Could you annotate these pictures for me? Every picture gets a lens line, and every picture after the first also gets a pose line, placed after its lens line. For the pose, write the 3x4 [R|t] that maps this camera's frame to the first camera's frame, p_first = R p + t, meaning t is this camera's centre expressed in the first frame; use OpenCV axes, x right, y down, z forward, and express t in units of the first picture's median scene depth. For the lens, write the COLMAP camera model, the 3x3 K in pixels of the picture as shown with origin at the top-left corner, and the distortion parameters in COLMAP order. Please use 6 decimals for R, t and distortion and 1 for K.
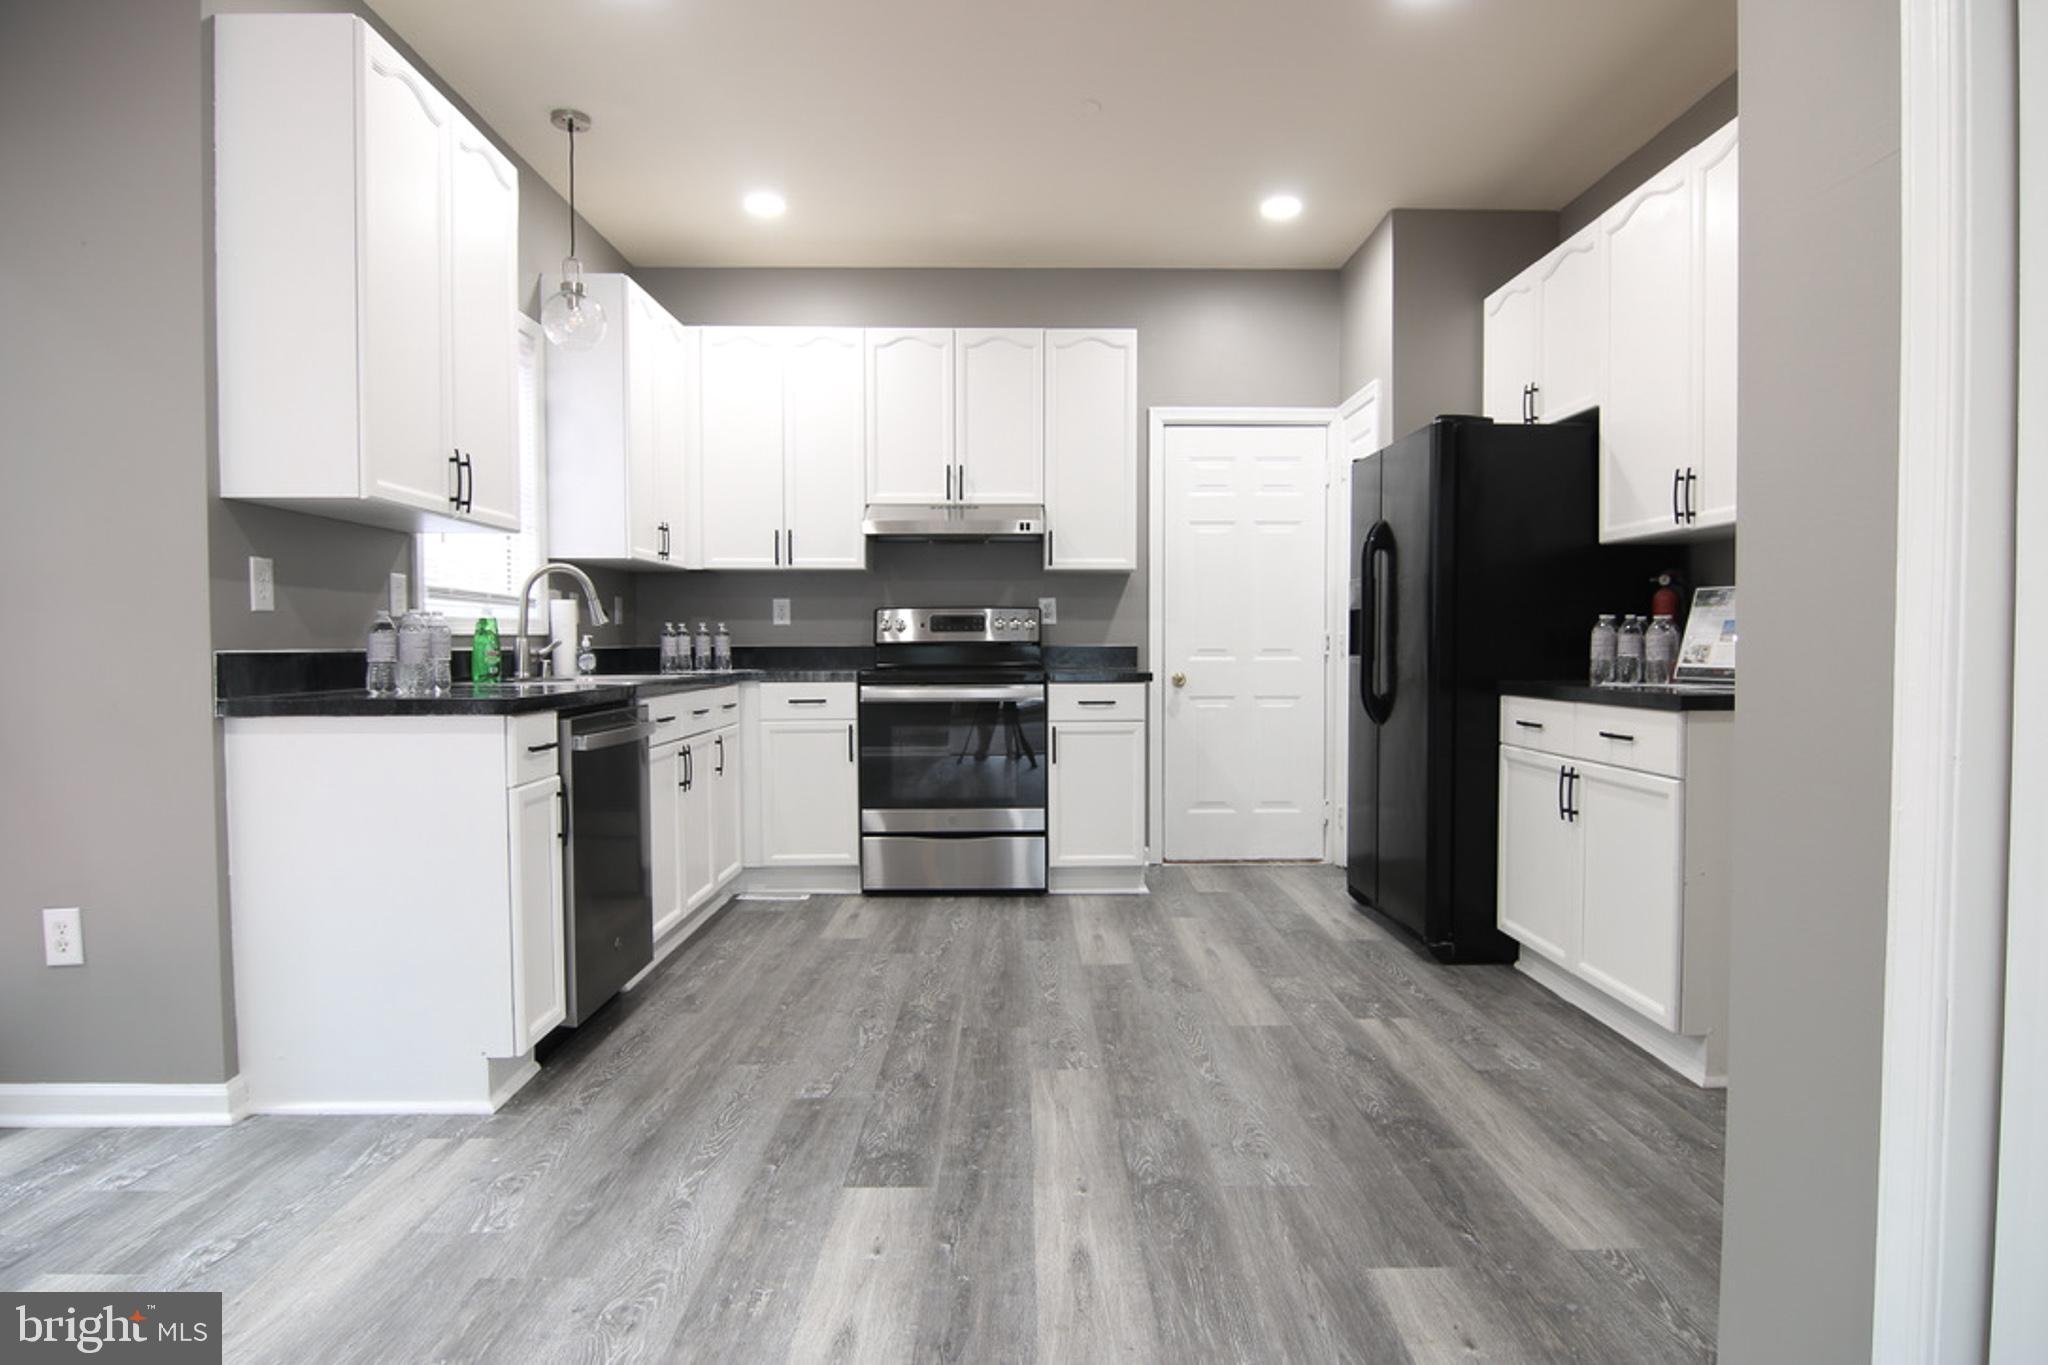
lens RADIAL K [[1156.0, 0, 1024.0], [0, 1156.0, 682.5], [0, 0, 1]] dist [-0.009235, -0.007935]
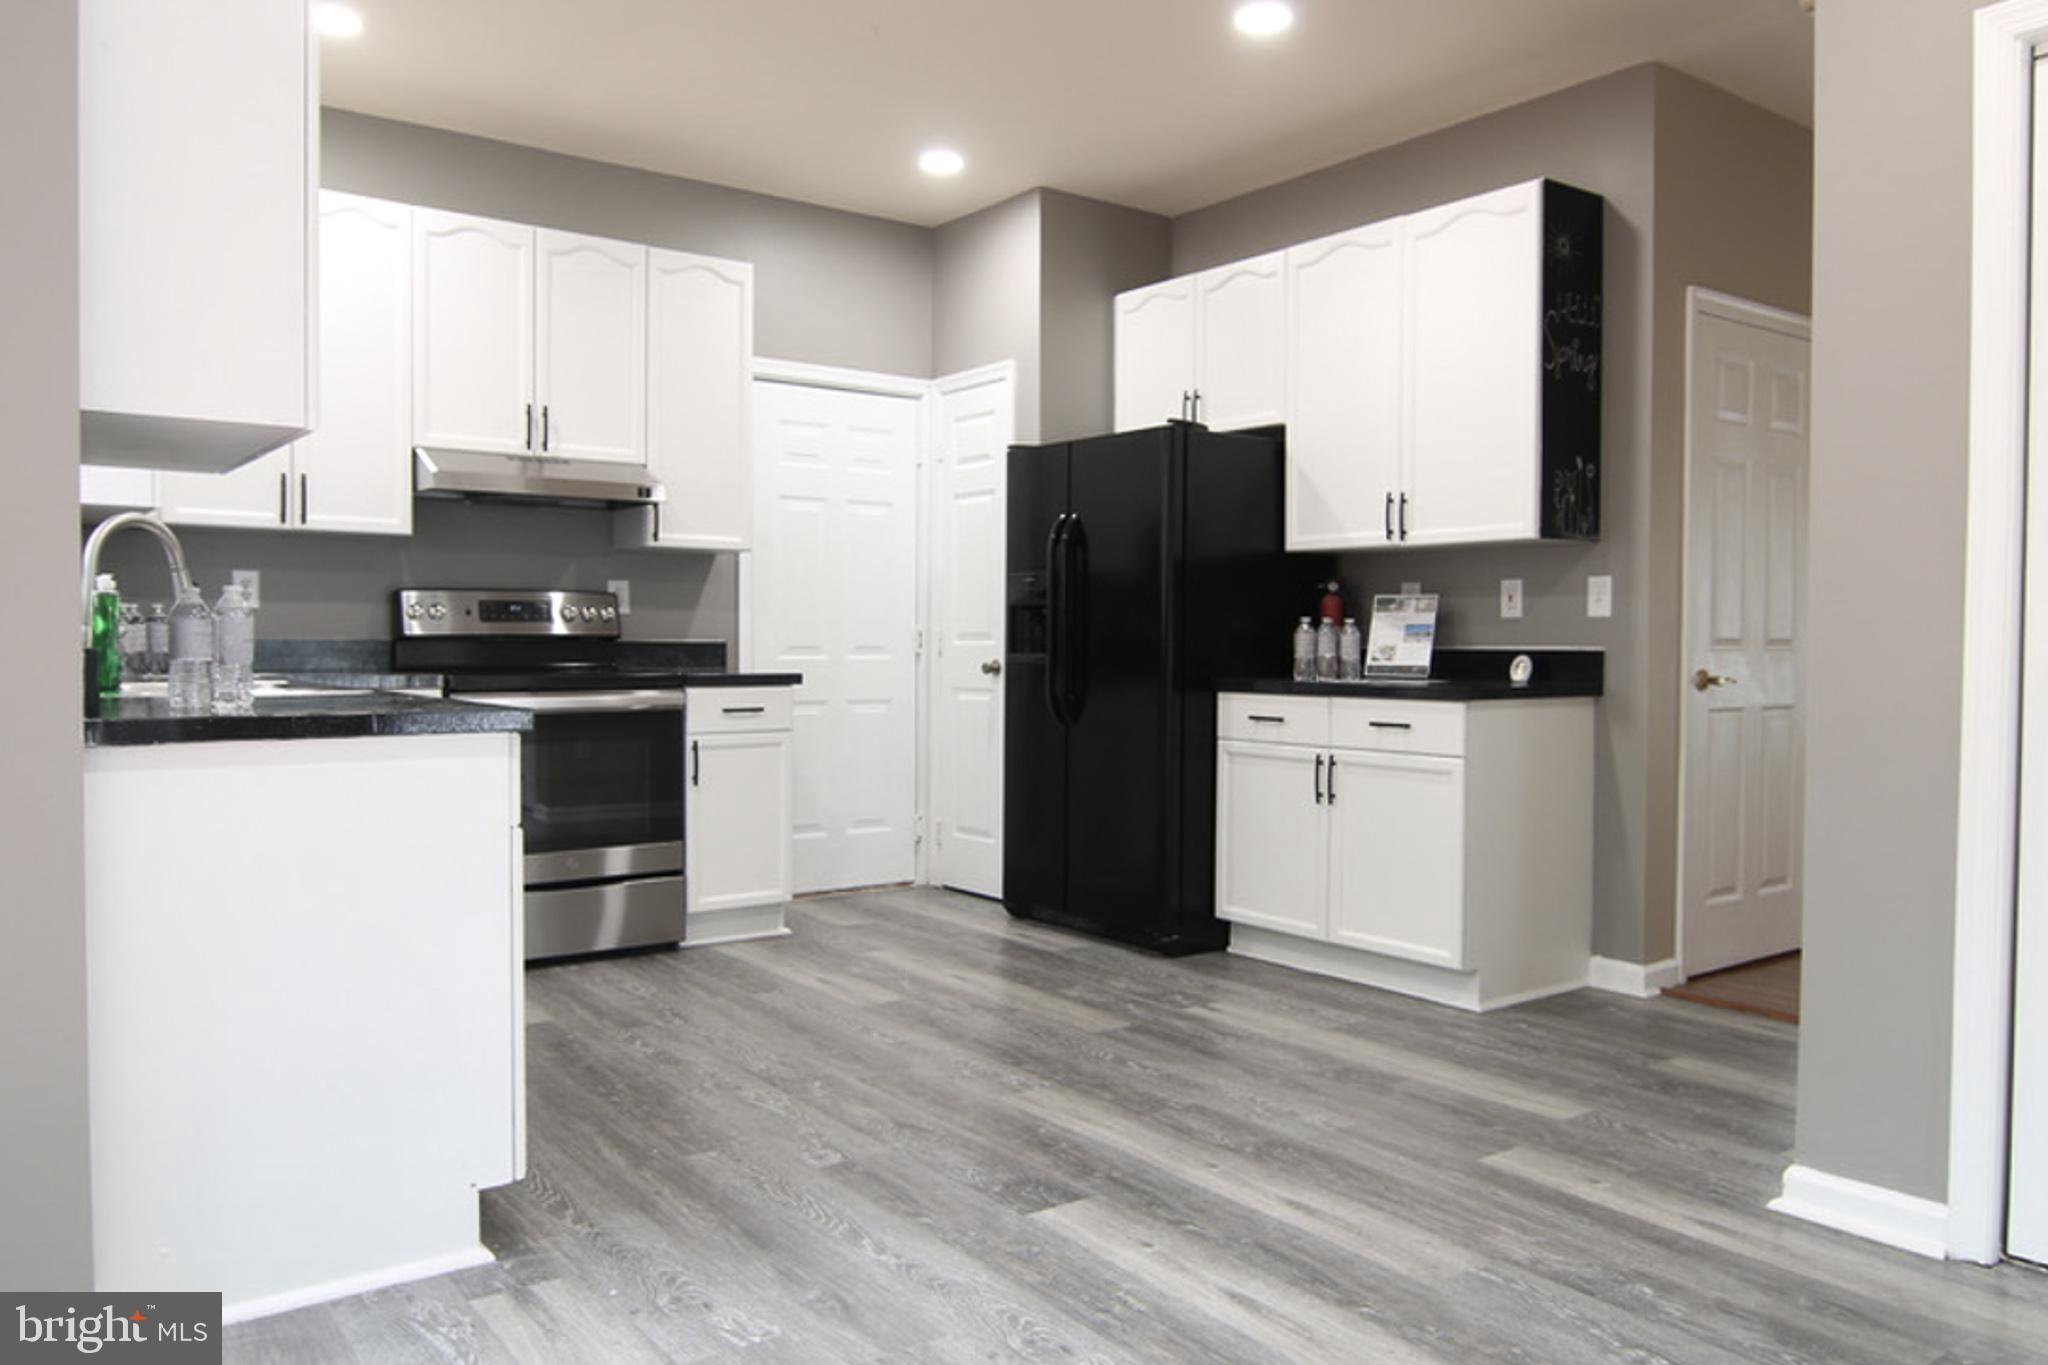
lens RADIAL K [[1524.5, 0, 1024.0], [0, 1524.5, 682.5], [0, 0, 1]] dist [-0.007412, -0.006420]
pose [[0.805633, -0.009647, 0.592337, -0.573339], [0.011921, 0.999929, 0.000071, -0.000082], [-0.592295, 0.007004, 0.805691, -0.007261]]
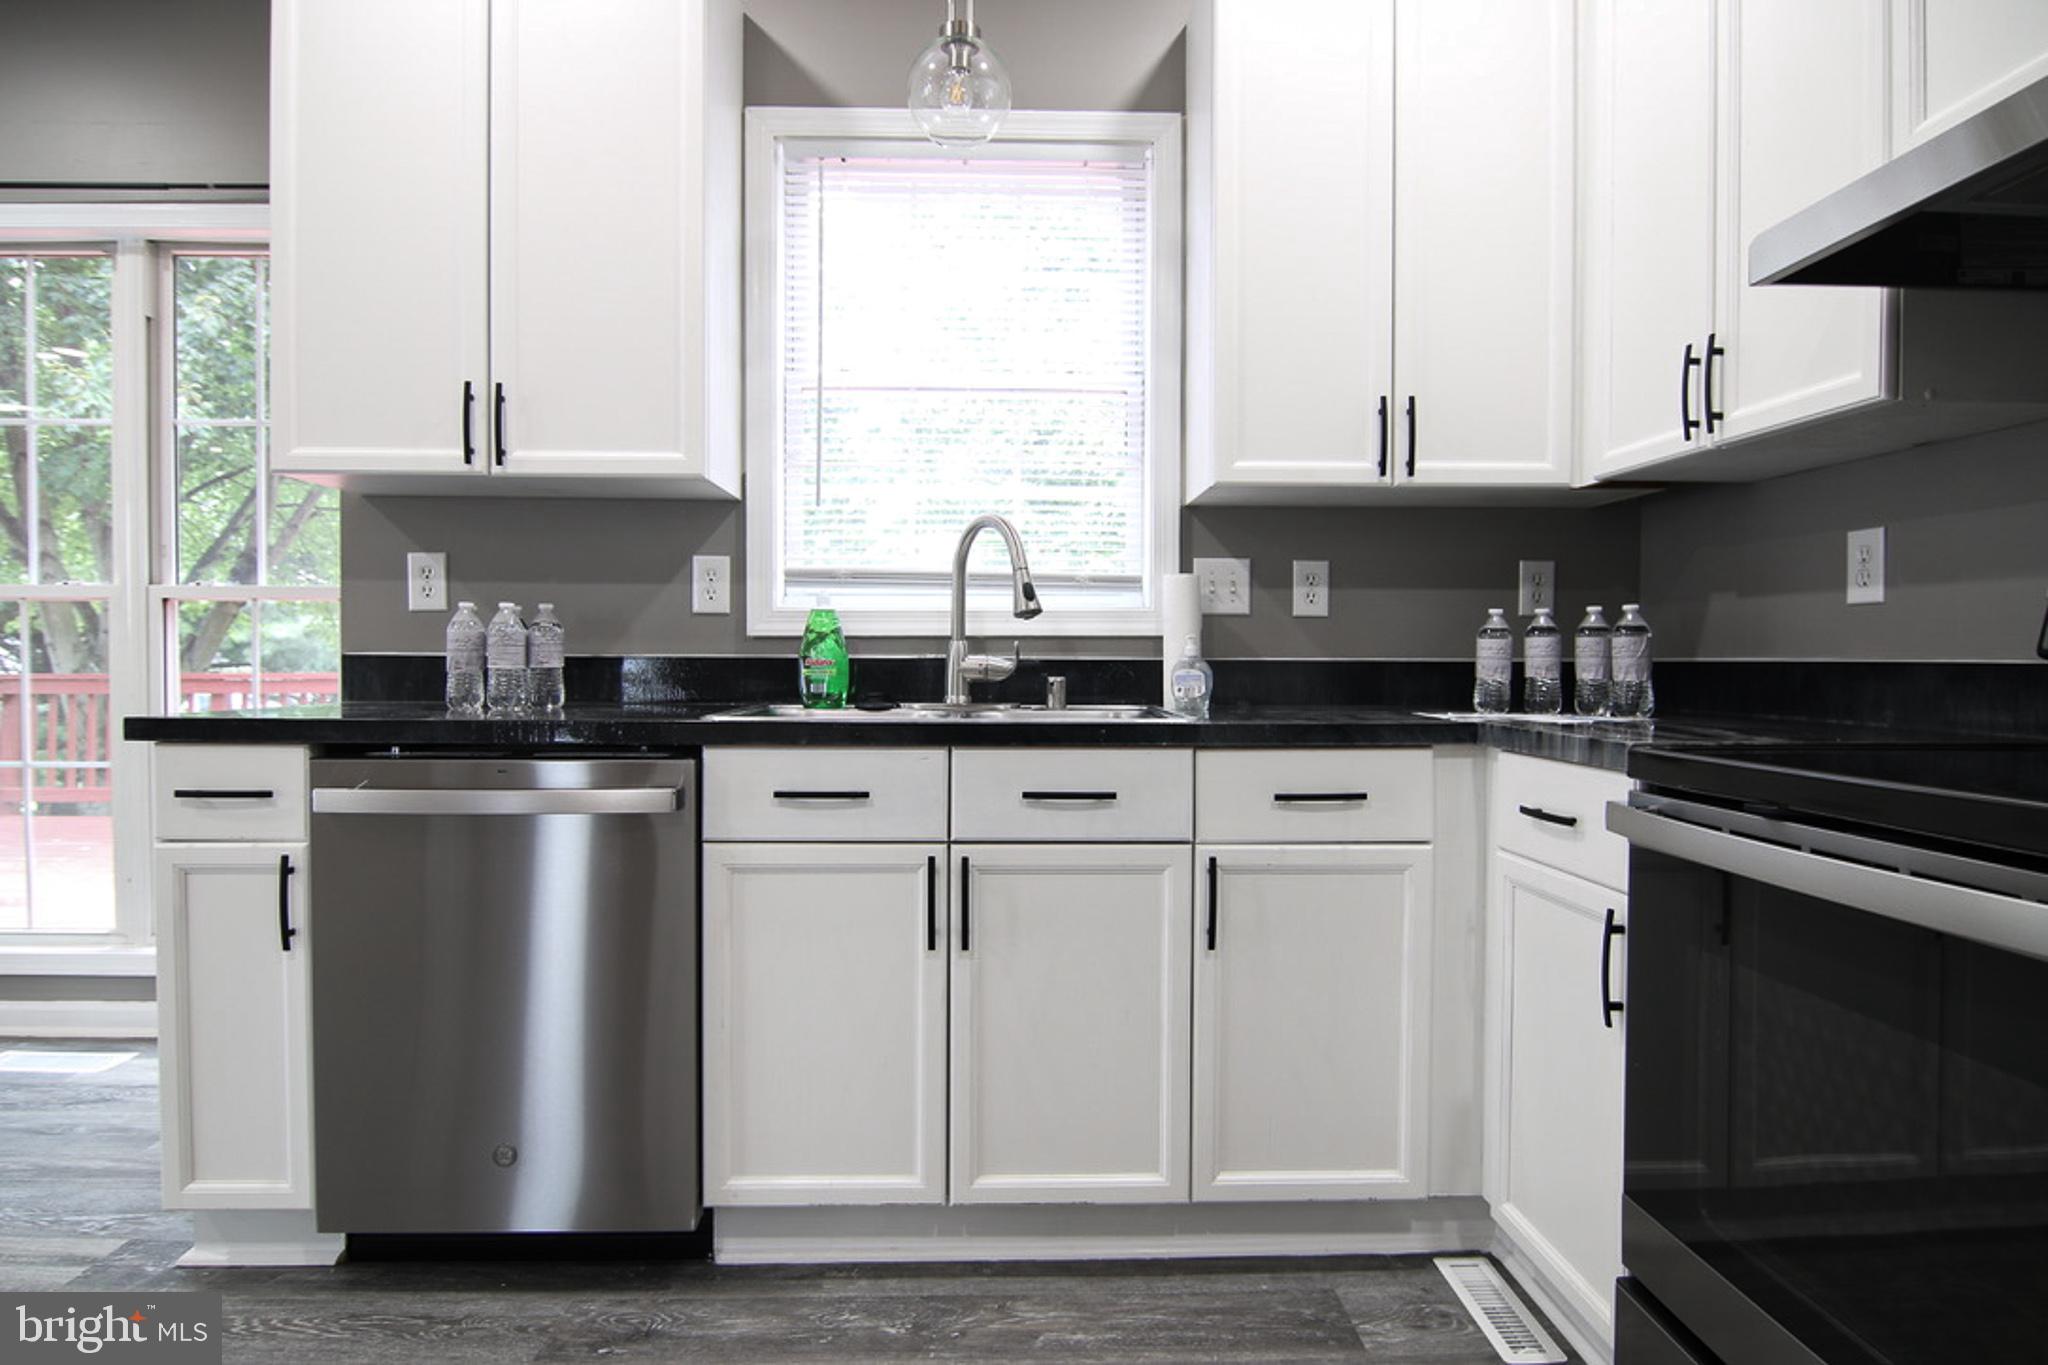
lens RADIAL K [[1156.0, 0, 1024.0], [0, 1156.0, 682.5], [0, 0, 1]] dist [-0.009235, -0.007935]
pose [[0.024511, 0.024632, -0.999396, 0.217771], [-0.040579, 0.998897, 0.023625, -0.035801], [0.998876, 0.039976, 0.025484, 1.137881]]
